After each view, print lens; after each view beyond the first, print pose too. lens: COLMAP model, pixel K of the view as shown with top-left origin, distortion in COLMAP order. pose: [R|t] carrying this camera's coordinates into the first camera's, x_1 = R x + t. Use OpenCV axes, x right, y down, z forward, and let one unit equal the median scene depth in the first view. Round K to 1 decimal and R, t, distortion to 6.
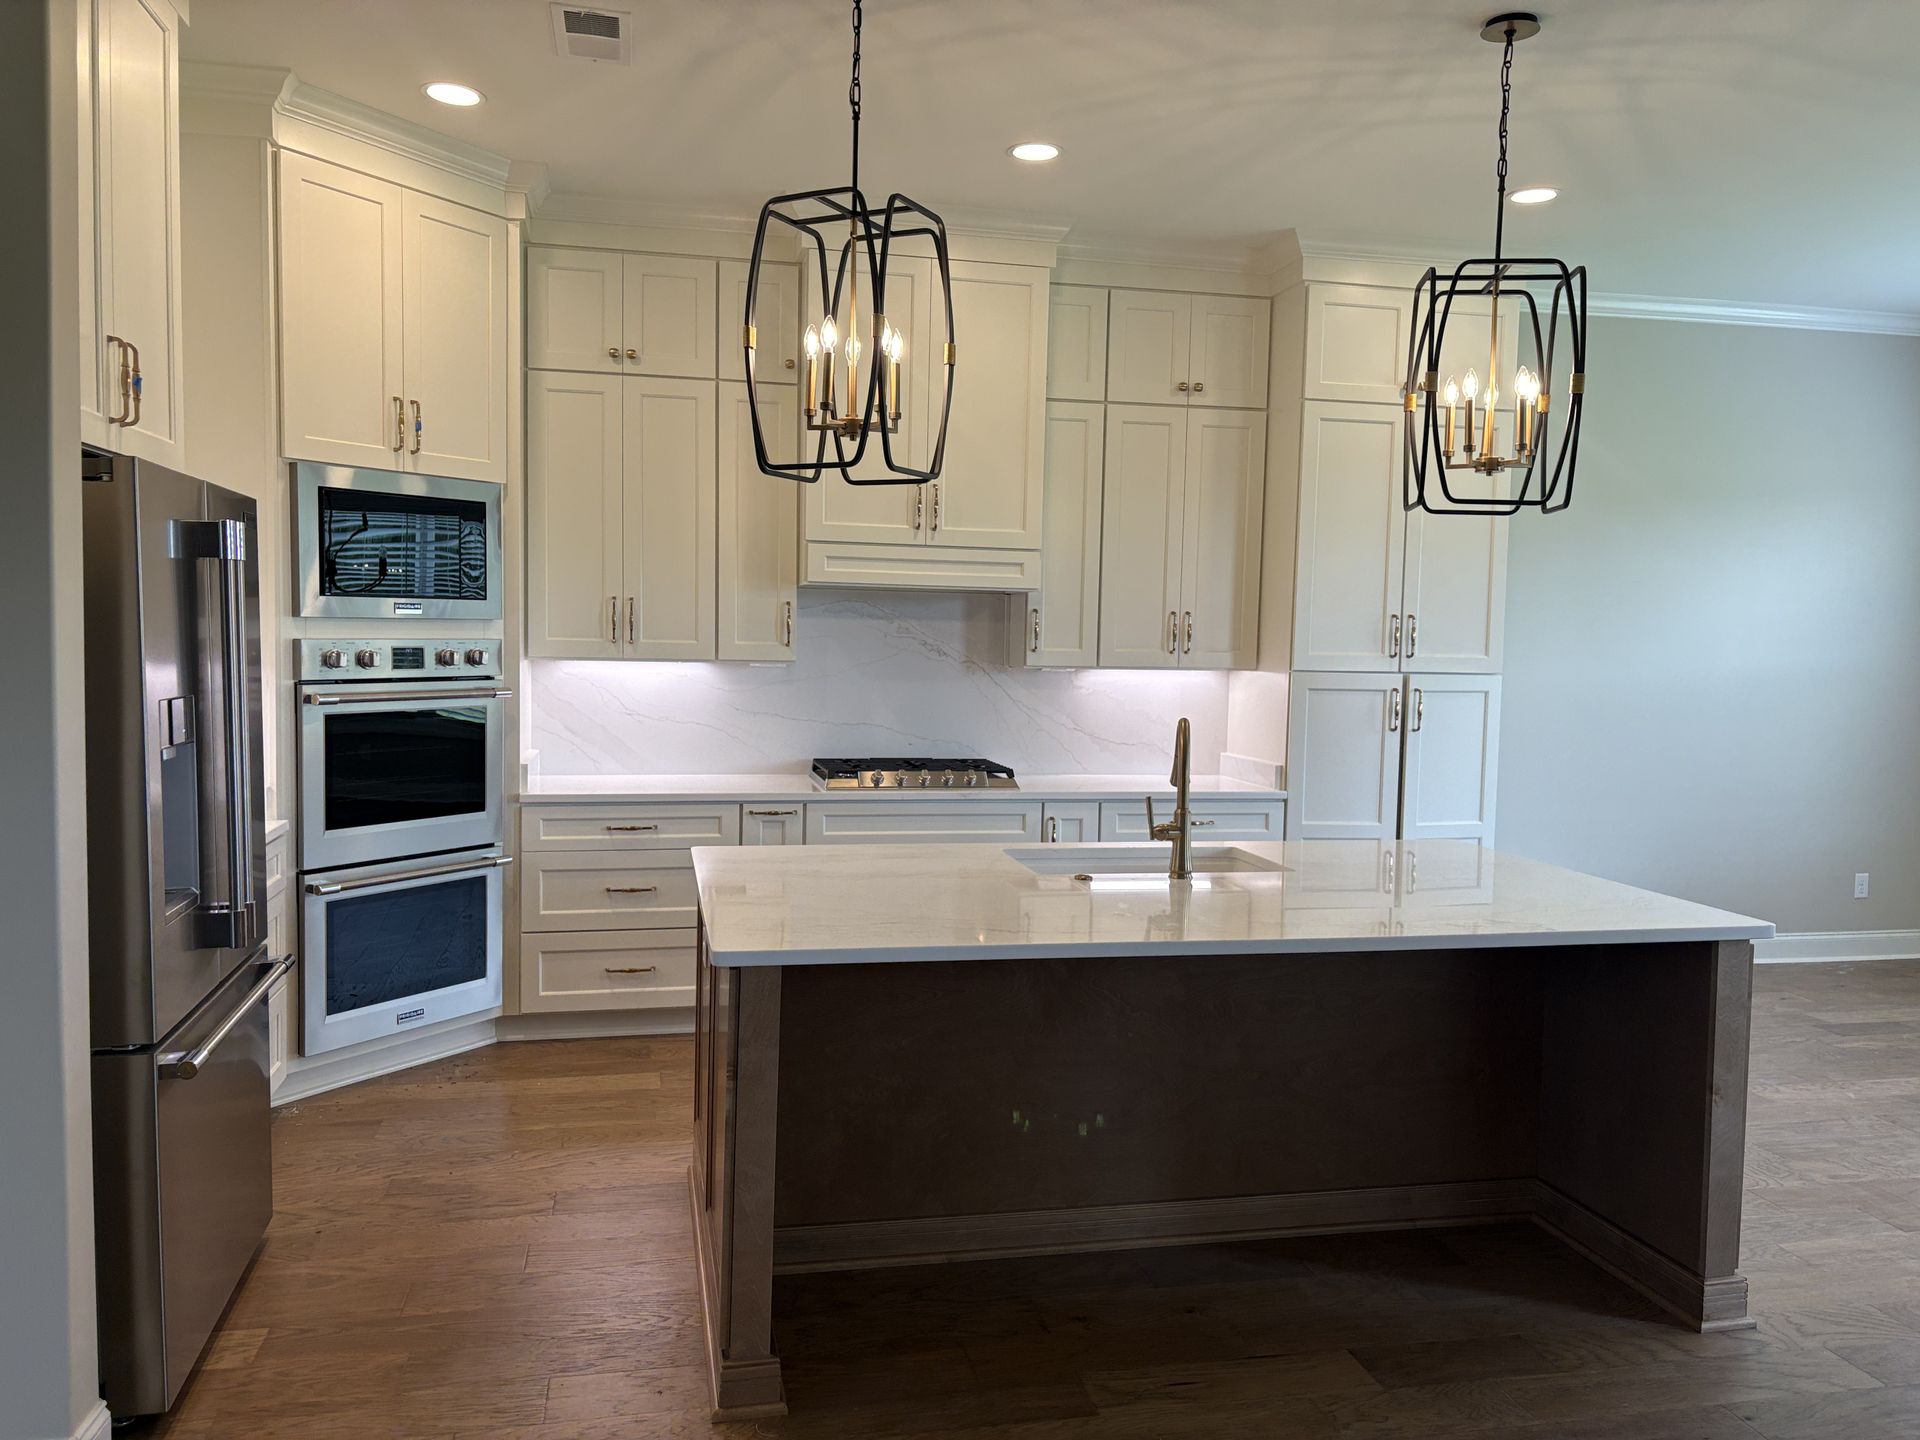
lens RADIAL K [[1436.2, 0, 959.1], [0, 1436.2, 725.3], [0, 0, 1]] dist [0.066769, -0.073805]
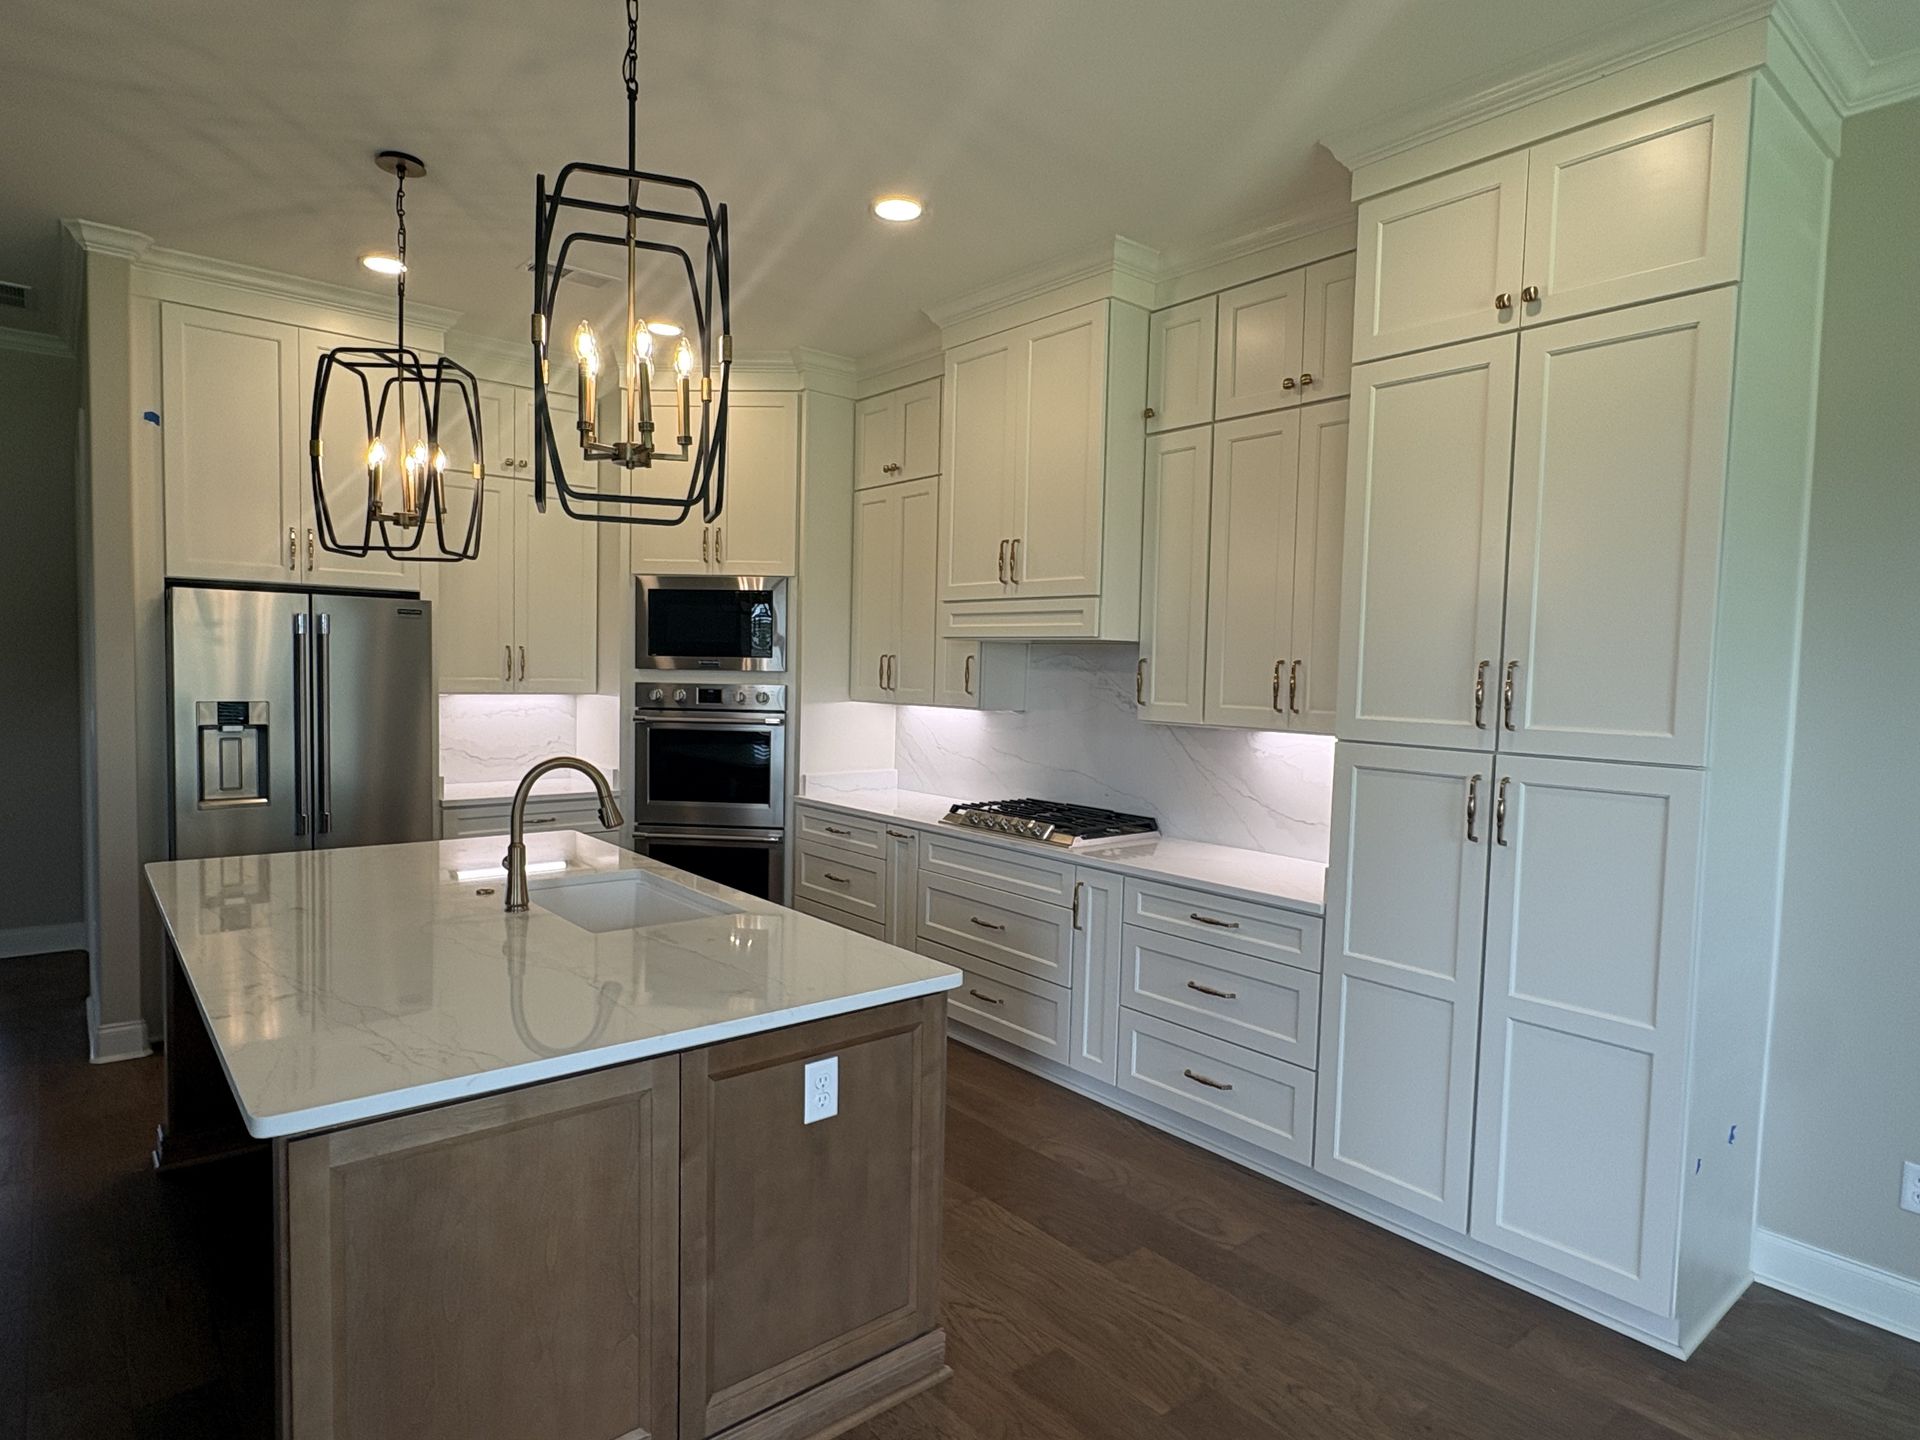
lens RADIAL K [[1077.0, 0, 961.6], [0, 1077.0, 724.4], [0, 0, 1]] dist [0.003216, -0.000434]
pose [[0.474195, 0.039176, -0.879548, 0.645432], [-0.073266, 0.997300, 0.004920, -0.035695], [0.877366, 0.062108, 0.475785, 0.598875]]
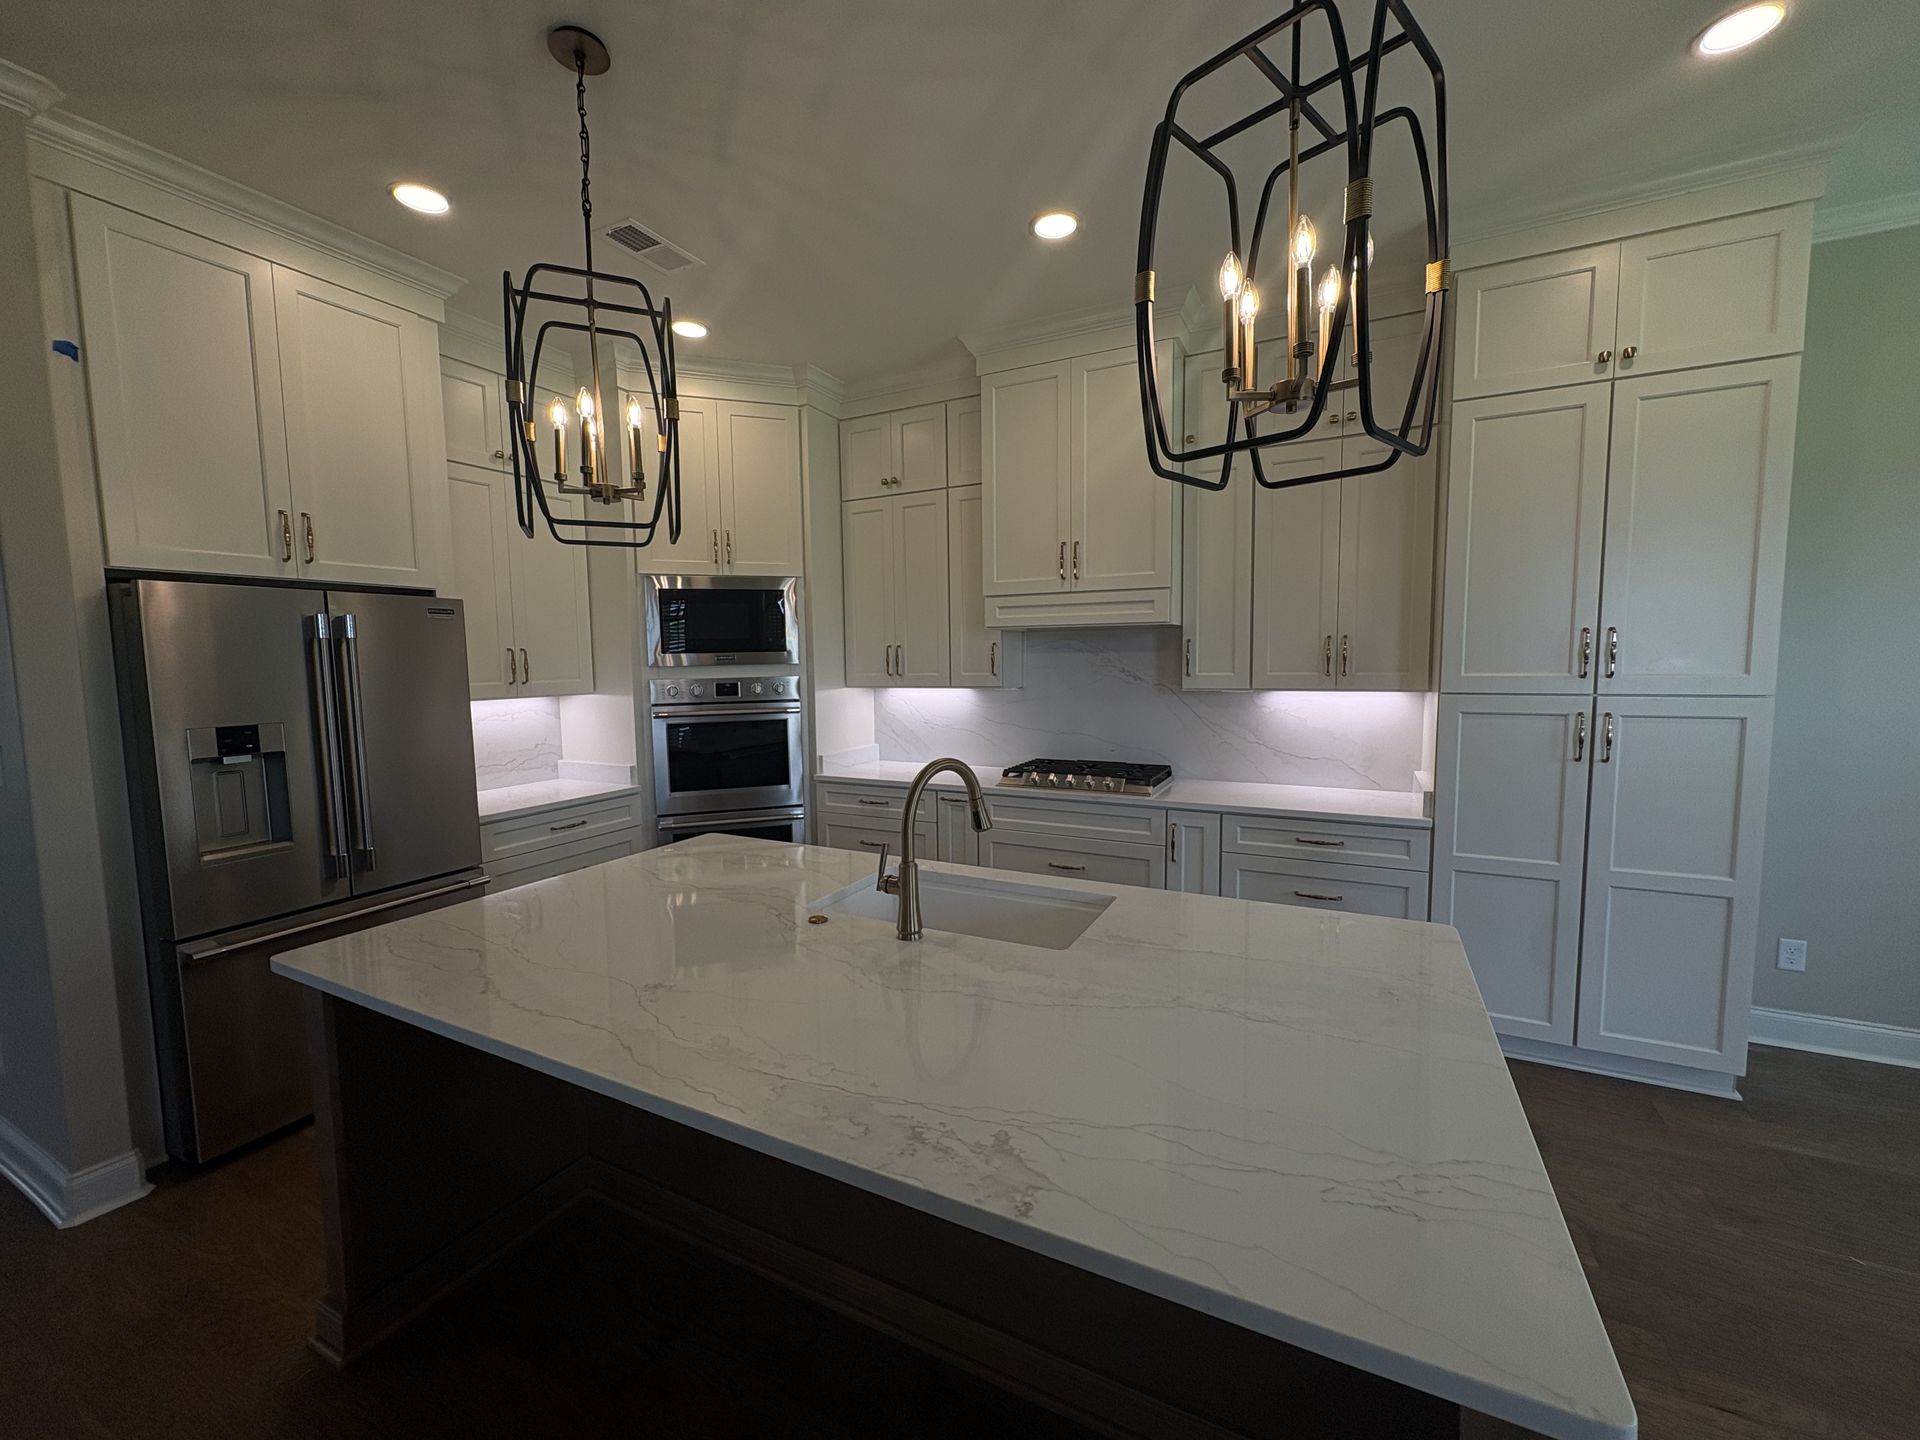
lens RADIAL K [[761.8, 0, 960.0], [0, 761.8, 720.0], [0, 0, 1]] dist [0.001557, -0.000139]
pose [[0.778674, 0.020549, -0.627093, 0.312248], [-0.012326, 0.999772, 0.017457, -0.026037], [0.627308, -0.005864, 0.778749, 0.428107]]
